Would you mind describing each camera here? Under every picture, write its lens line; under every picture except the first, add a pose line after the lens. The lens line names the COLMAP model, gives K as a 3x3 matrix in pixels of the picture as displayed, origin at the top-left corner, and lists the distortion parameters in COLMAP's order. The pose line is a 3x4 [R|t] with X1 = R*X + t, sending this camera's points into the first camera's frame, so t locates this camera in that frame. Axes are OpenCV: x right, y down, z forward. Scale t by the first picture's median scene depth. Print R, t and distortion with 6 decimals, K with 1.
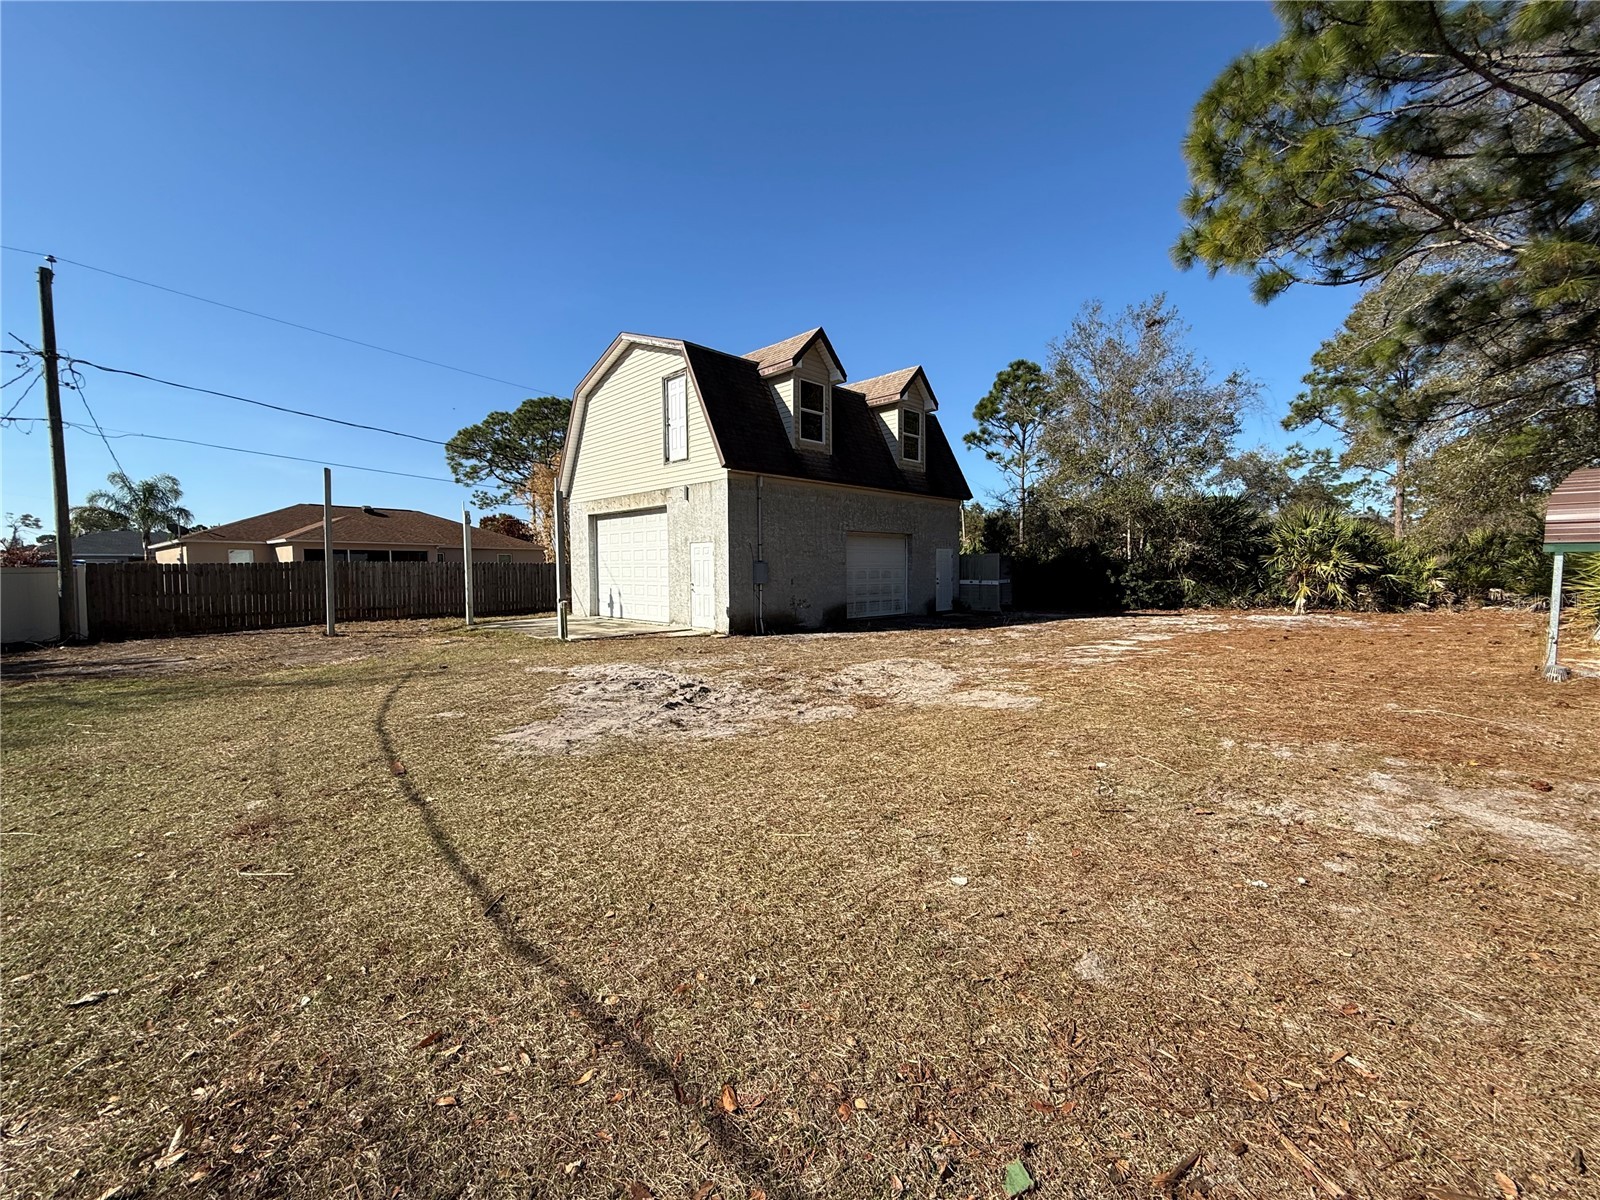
lens RADIAL K [[649.1, 0, 801.2], [0, 649.1, 600.3], [0, 0, 1]] dist [0.000855, -0.000301]
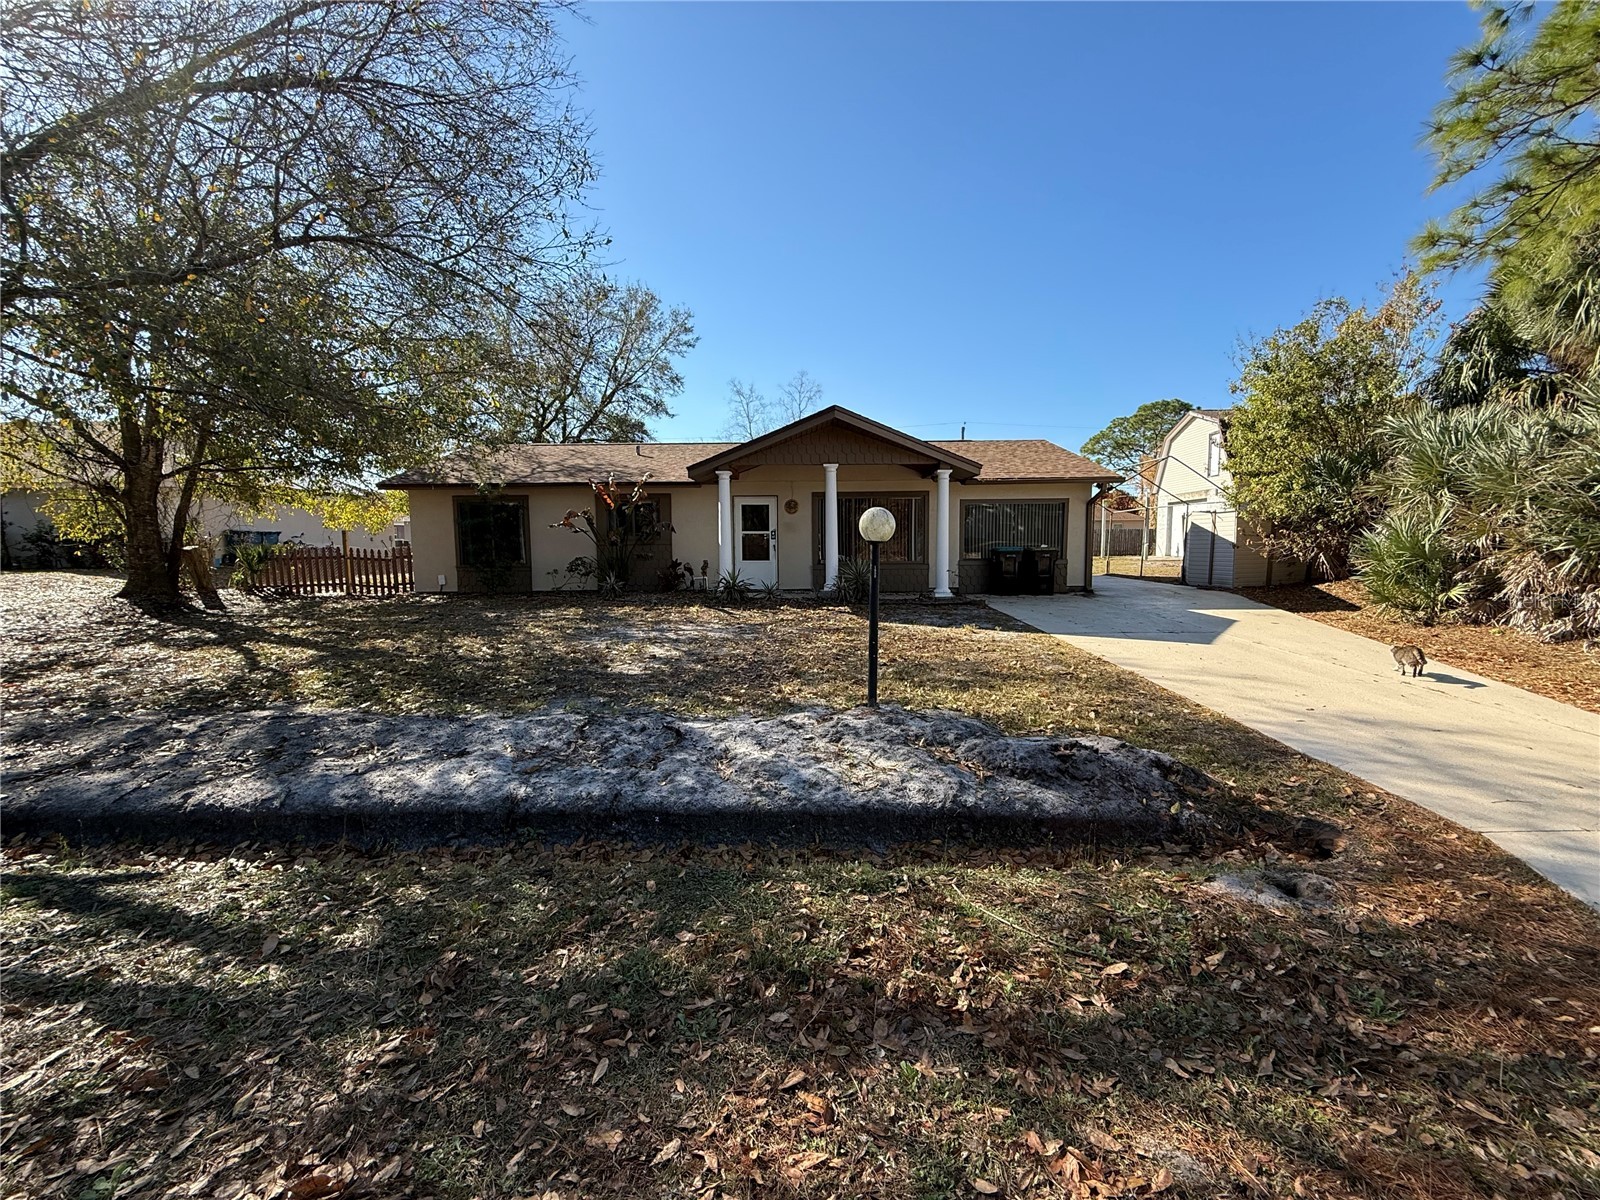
lens RADIAL K [[649.1, 0, 800.9], [0, 649.1, 600.5], [0, 0, 1]] dist [0.000855, -0.000301]
pose [[0.643601, 0.069108, -0.762234, 0.157498], [-0.037625, 0.997568, 0.058676, 0.028568], [0.764435, -0.009085, 0.644636, -0.367124]]
